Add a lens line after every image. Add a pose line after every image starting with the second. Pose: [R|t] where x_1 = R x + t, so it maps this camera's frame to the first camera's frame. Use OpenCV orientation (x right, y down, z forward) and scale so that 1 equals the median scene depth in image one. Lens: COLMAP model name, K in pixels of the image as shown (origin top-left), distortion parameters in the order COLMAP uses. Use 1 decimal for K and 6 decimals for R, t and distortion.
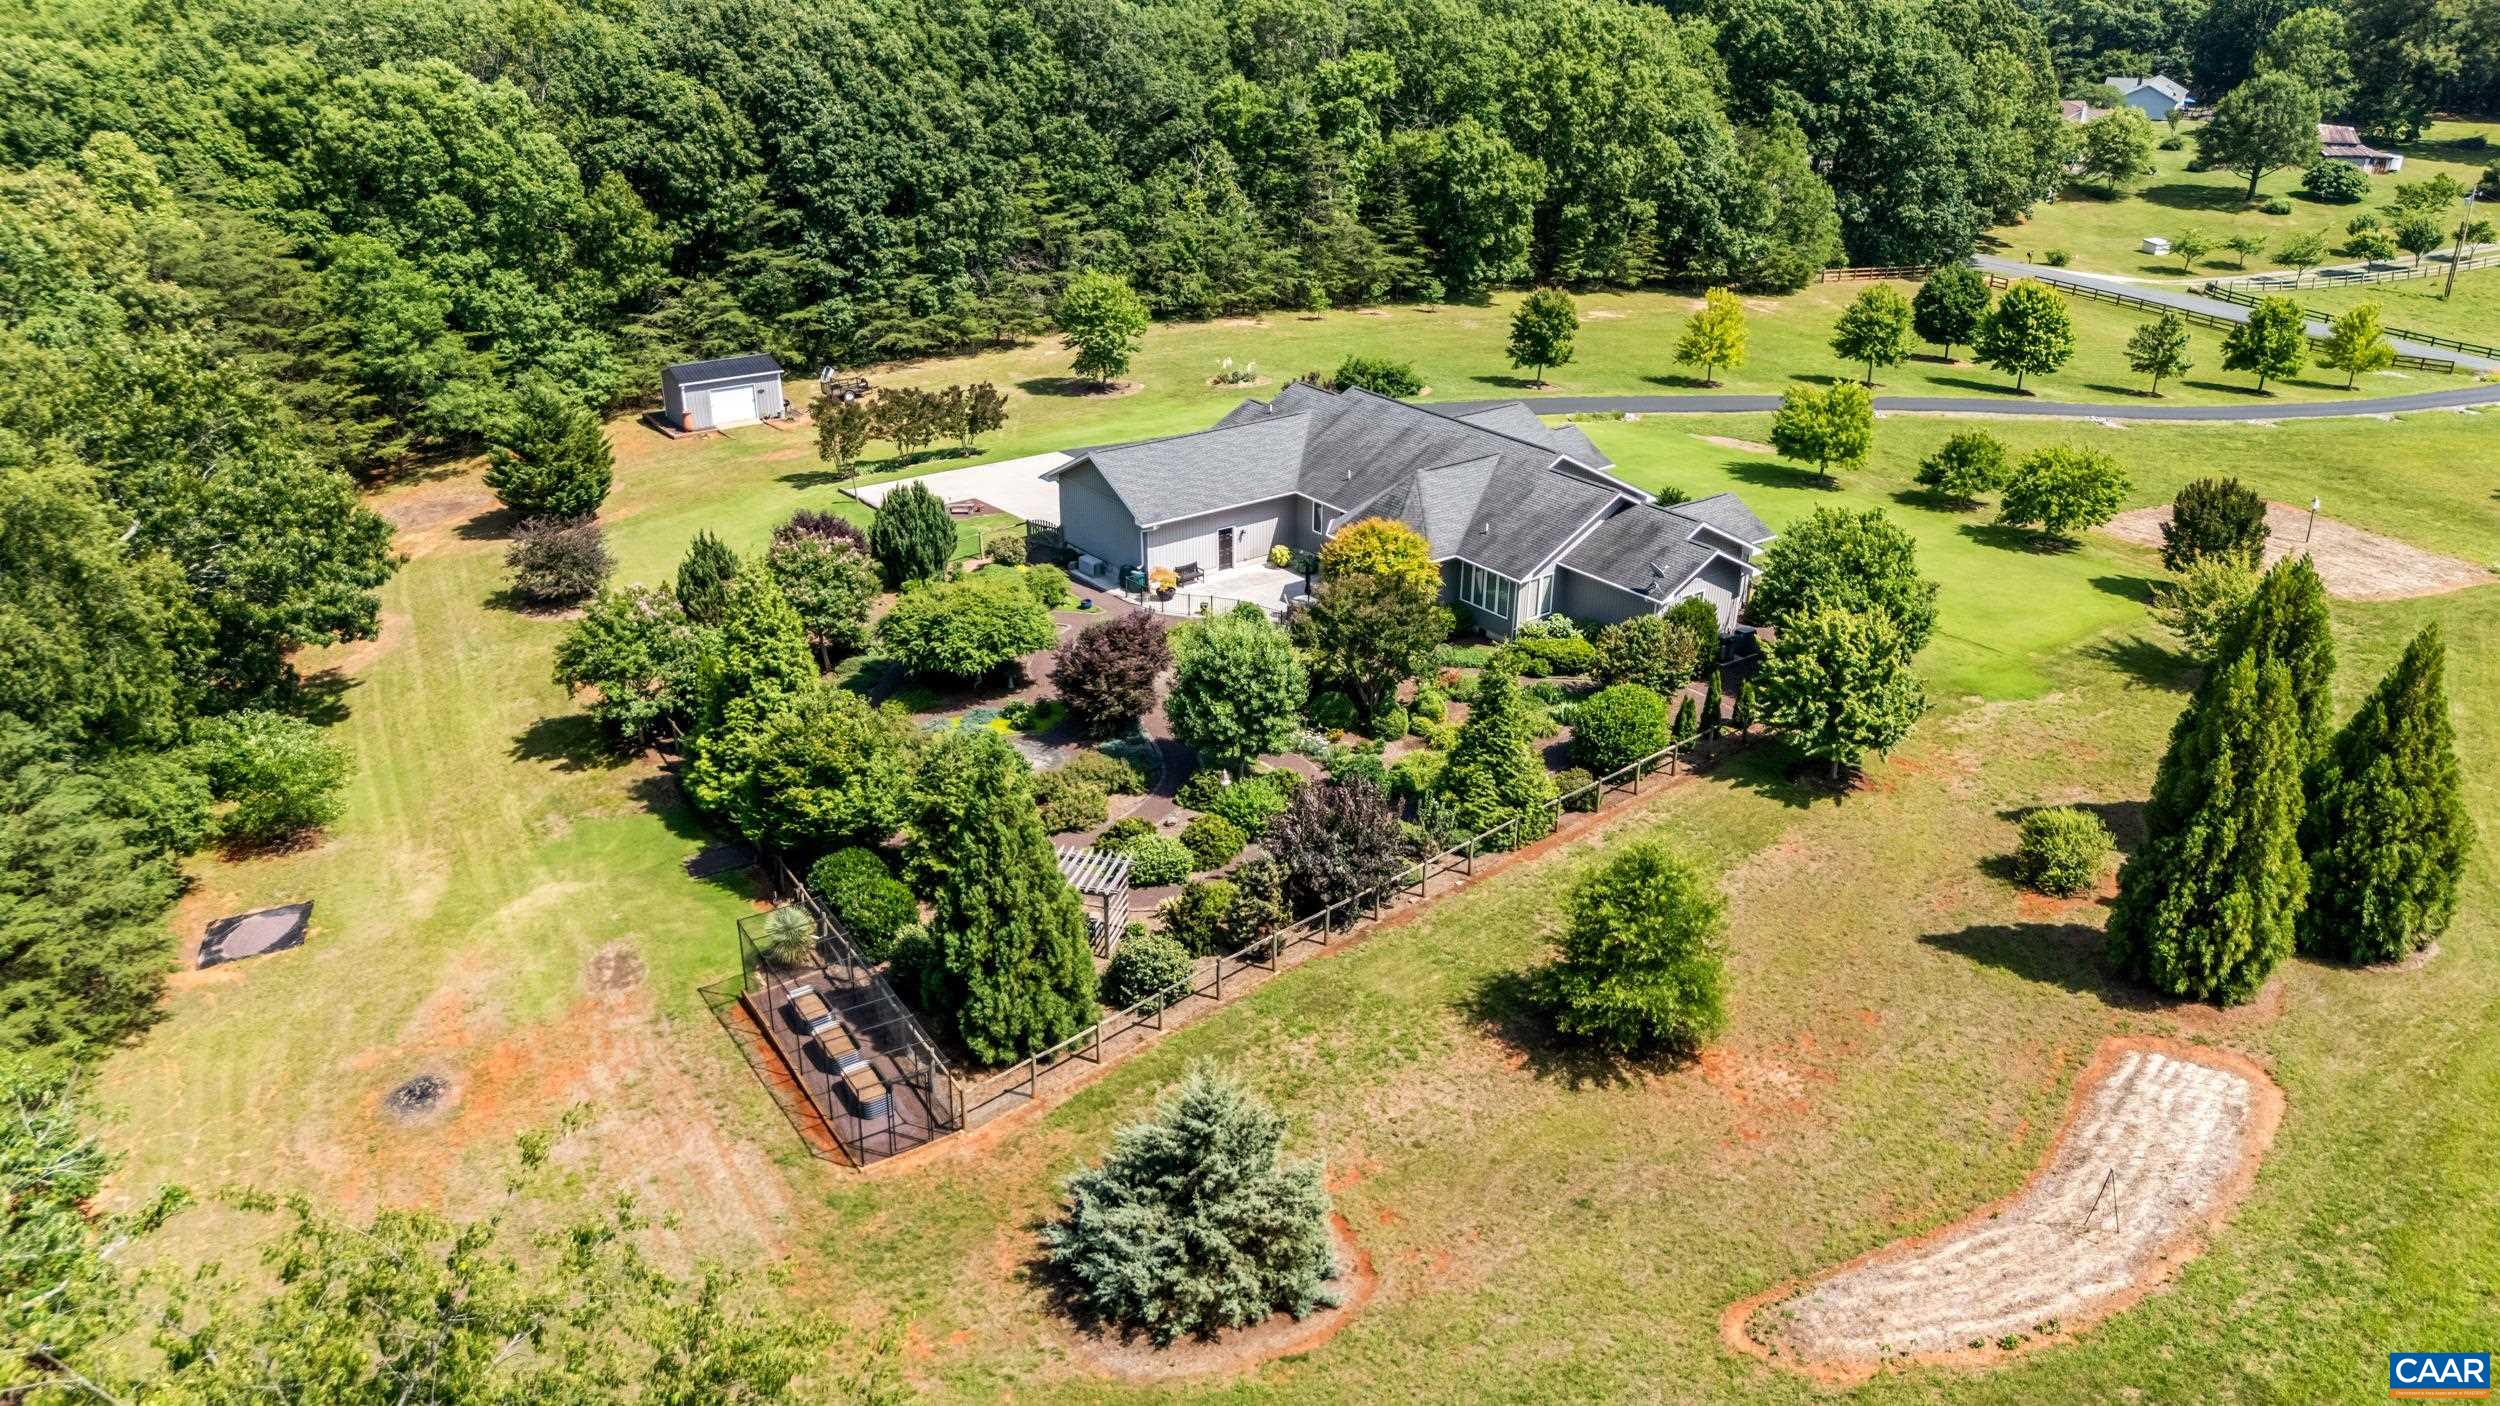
lens RADIAL K [[1827.1, 0, 1260.1], [0, 1827.1, 755.7], [0, 0, 1]] dist [0.084959, -0.091637]
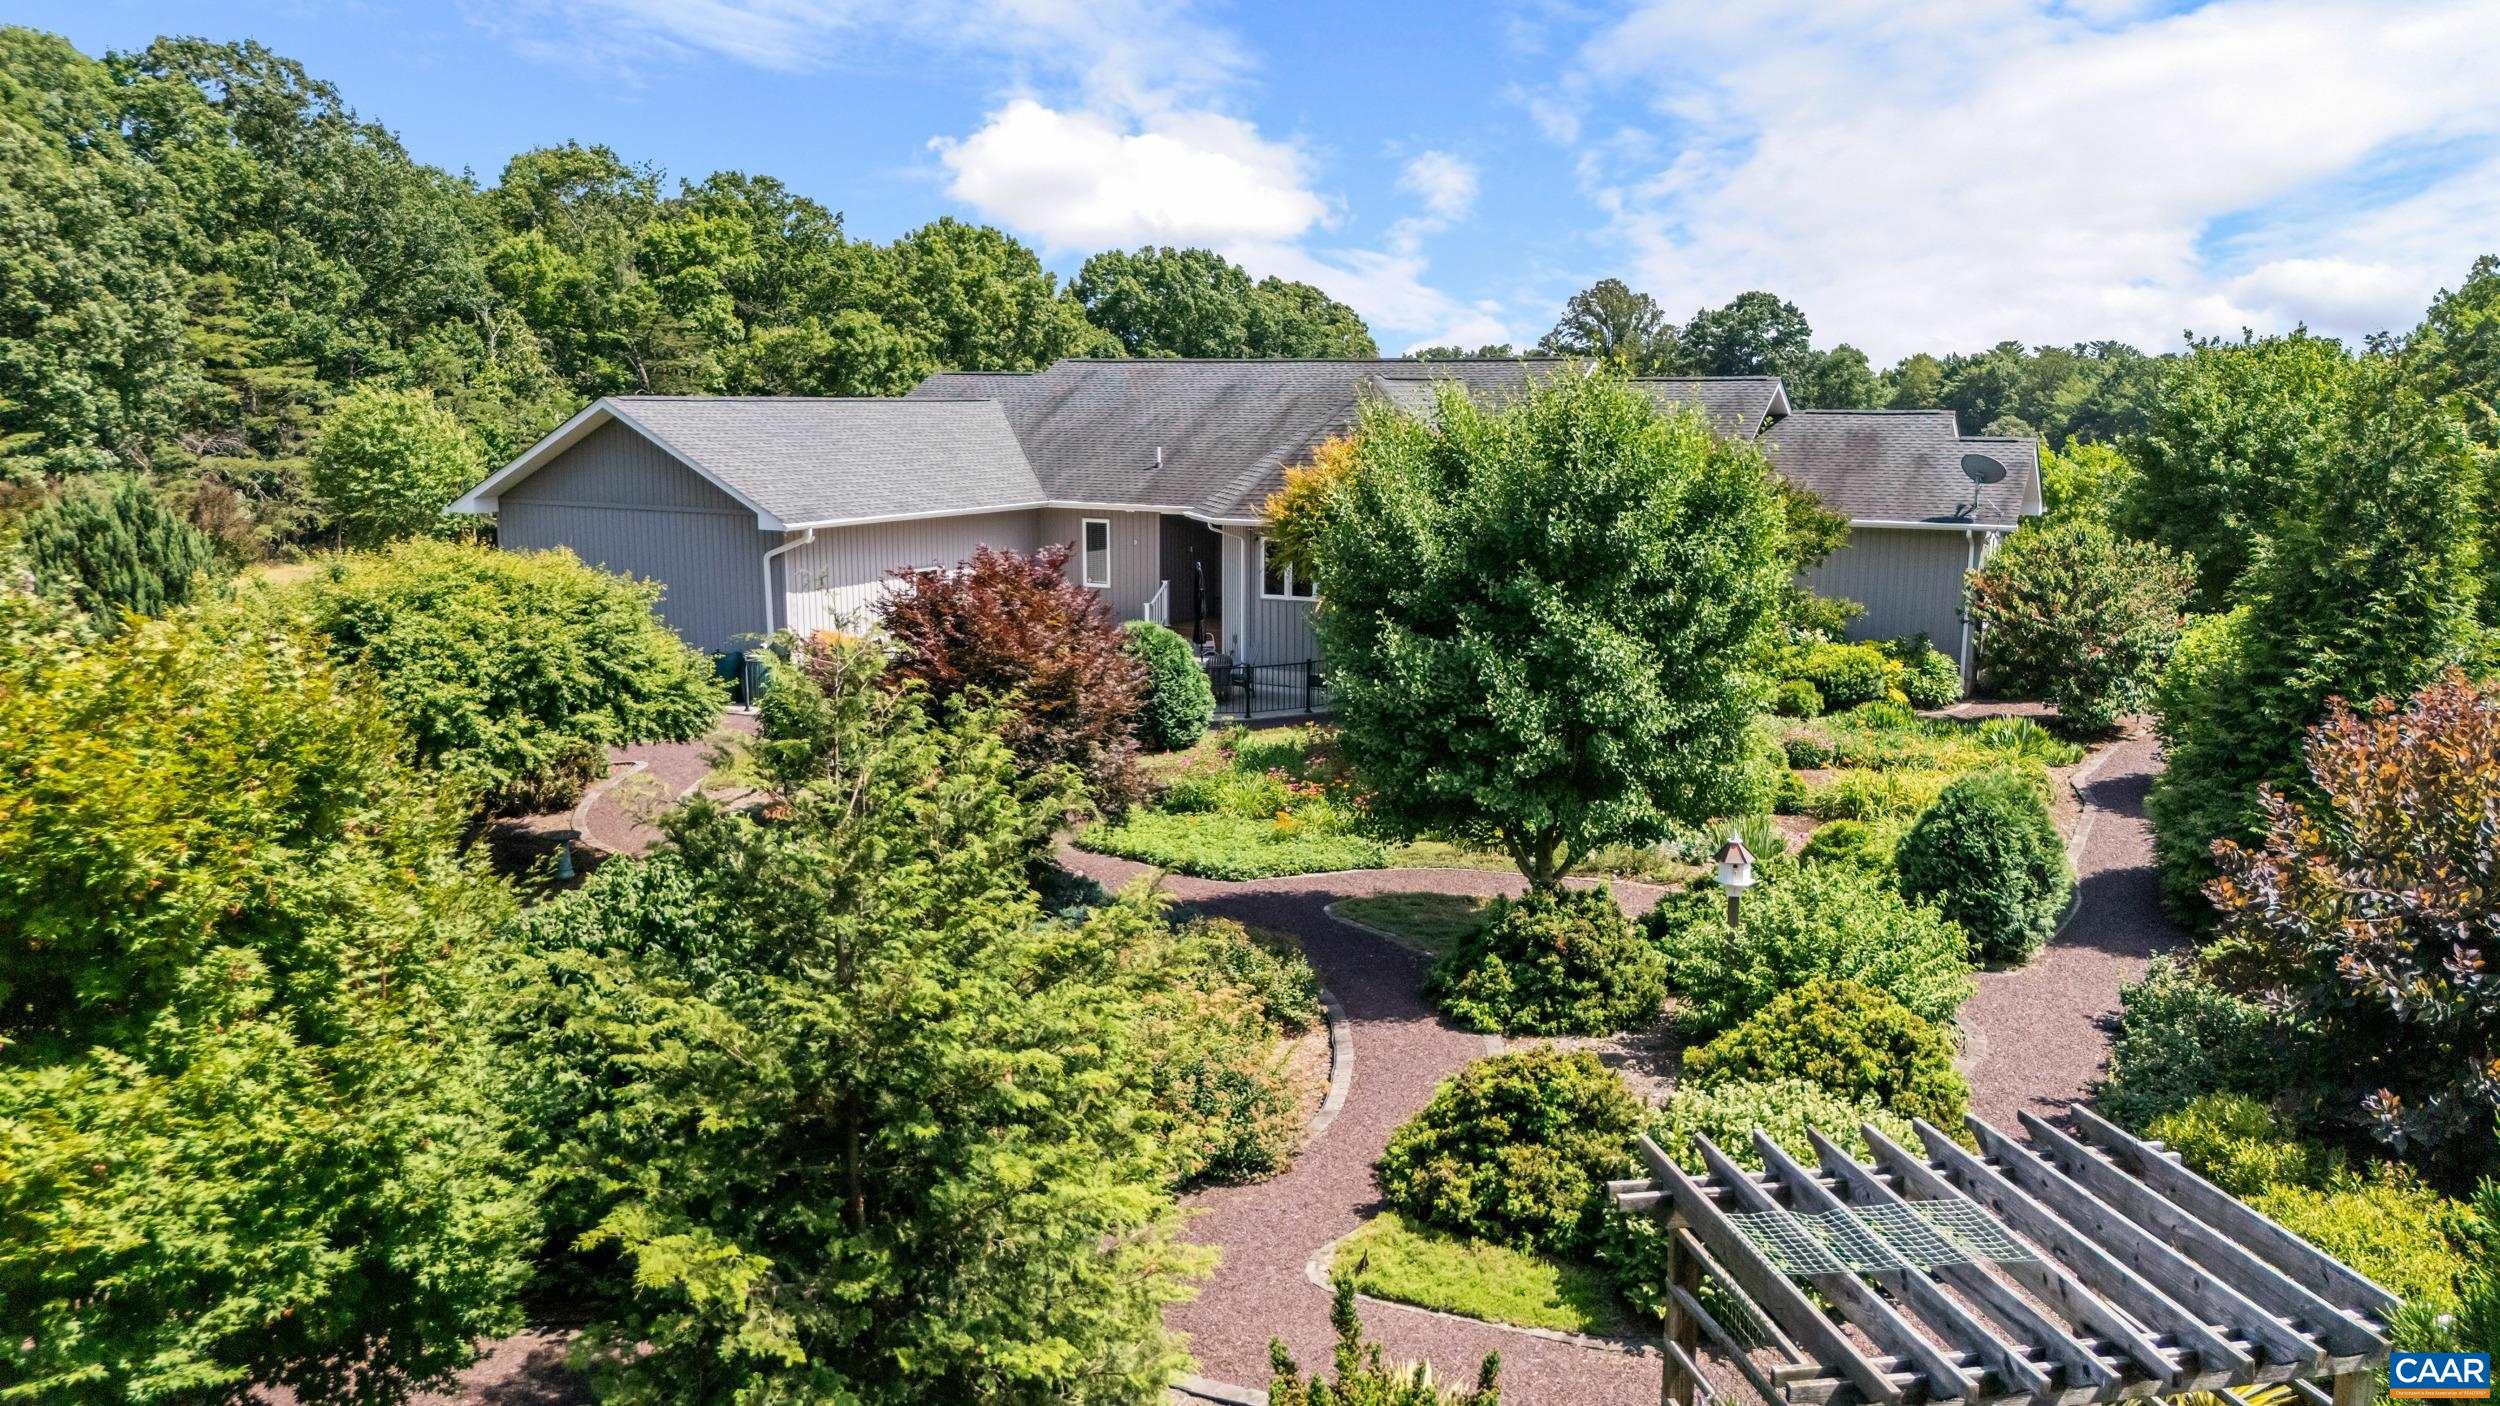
lens RADIAL K [[1827.1, 0, 1260.1], [0, 1827.1, 755.7], [0, 0, 1]] dist [0.084959, -0.091637]
pose [[0.898258, -0.083507, 0.431462, -0.094065], [0.186942, 0.961132, -0.203171, 0.018884], [-0.397726, 0.263159, 0.878955, 0.371295]]
